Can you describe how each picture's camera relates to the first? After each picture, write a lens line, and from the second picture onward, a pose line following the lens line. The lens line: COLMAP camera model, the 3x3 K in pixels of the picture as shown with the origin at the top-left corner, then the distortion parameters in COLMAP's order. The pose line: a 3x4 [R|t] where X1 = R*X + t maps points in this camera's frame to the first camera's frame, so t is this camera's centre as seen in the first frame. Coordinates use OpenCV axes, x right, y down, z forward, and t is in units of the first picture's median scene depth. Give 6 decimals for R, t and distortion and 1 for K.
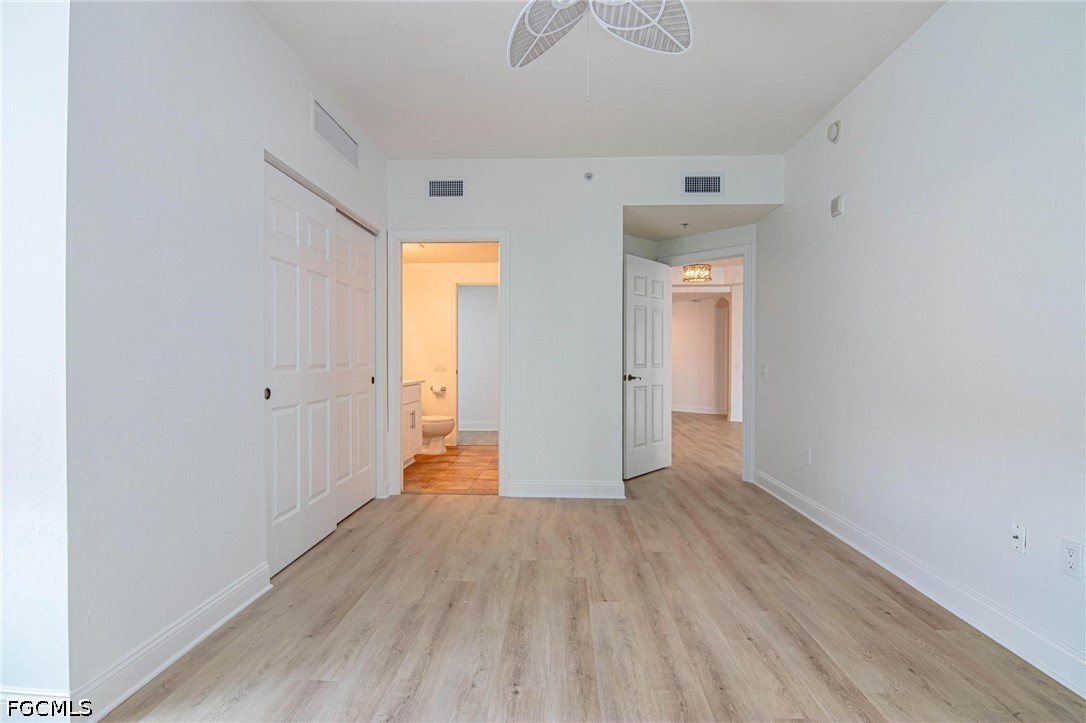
lens RADIAL K [[559.1, 0, 543.0], [0, 559.1, 361.5], [0, 0, 1]] dist [-0.000212, -0.015956]
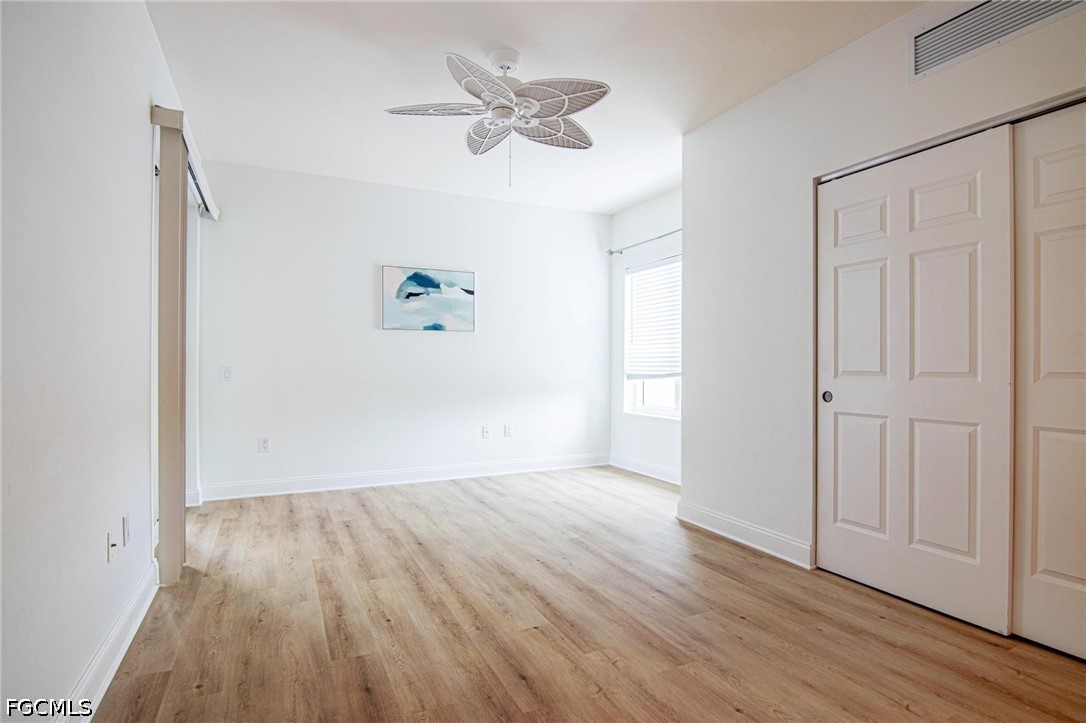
lens RADIAL K [[559.1, 0, 543.0], [0, 559.1, 361.5], [0, 0, 1]] dist [-0.000212, -0.015956]
pose [[-0.885930, -0.006772, -0.463770, 0.592774], [-0.006319, 0.999977, -0.002531, -0.005924], [0.463776, 0.000688, -0.885952, 2.038357]]
